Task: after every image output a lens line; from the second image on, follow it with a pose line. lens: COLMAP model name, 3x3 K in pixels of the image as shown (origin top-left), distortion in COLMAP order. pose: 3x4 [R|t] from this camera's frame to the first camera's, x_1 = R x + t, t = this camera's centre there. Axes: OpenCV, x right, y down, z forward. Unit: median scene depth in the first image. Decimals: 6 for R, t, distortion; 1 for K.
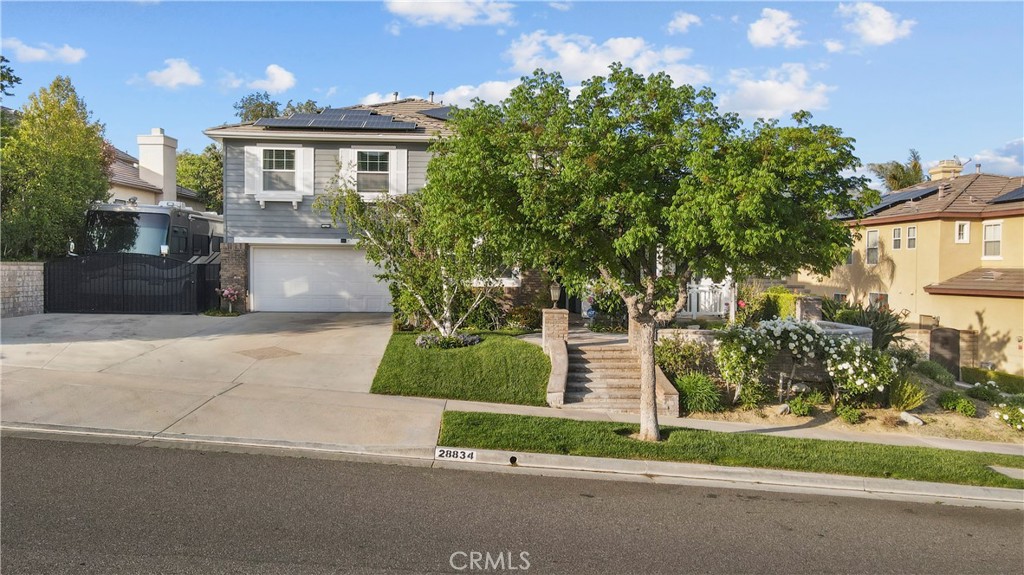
lens RADIAL K [[749.4, 0, 512.0], [0, 749.4, 287.5], [0, 0, 1]] dist [0.014715, 0.001917]
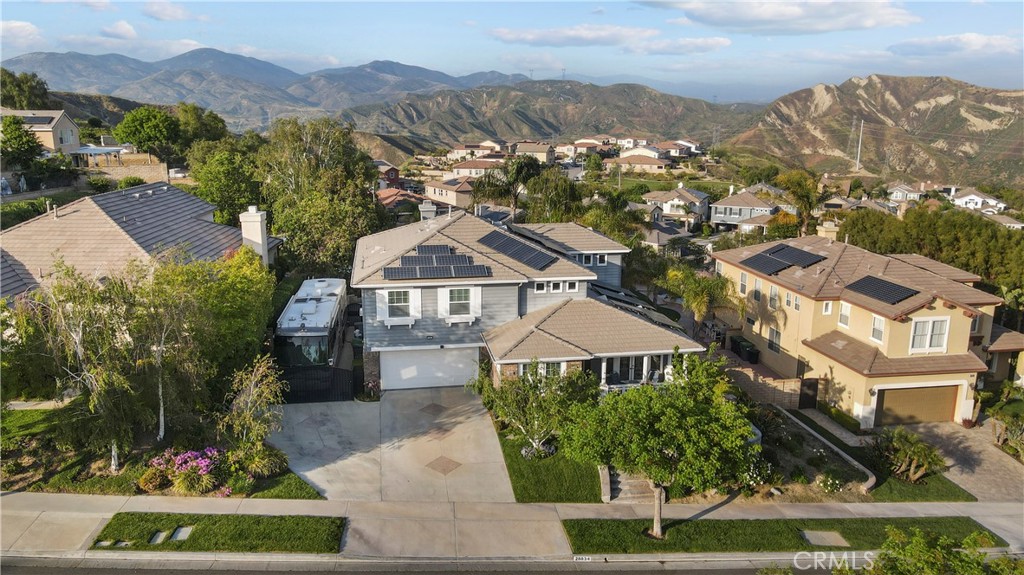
lens RADIAL K [[749.4, 0, 512.0], [0, 749.4, 287.5], [0, 0, 1]] dist [0.014715, 0.001917]
pose [[0.995191, -0.026667, 0.094256, -0.223734], [0.007355, 0.979857, 0.199563, -0.491932], [-0.097679, -0.197910, 0.975341, -0.504604]]
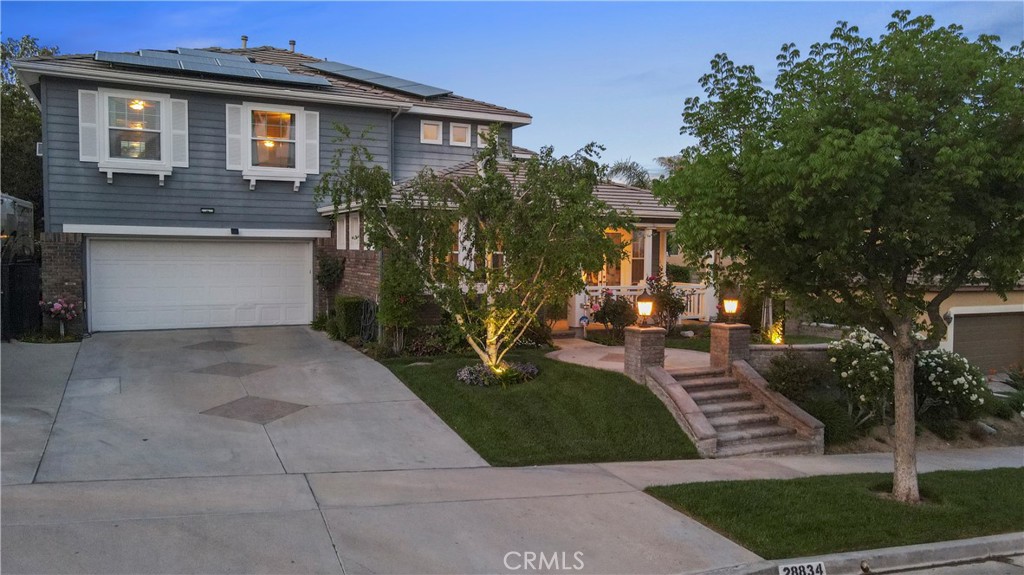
lens RADIAL K [[749.4, 0, 512.0], [0, 749.4, 287.5], [0, 0, 1]] dist [0.014715, 0.001917]
pose [[0.922499, -0.019344, 0.385515, -0.259207], [0.008934, 0.999546, 0.028775, -0.025833], [-0.385897, -0.023101, 0.922253, 0.214259]]
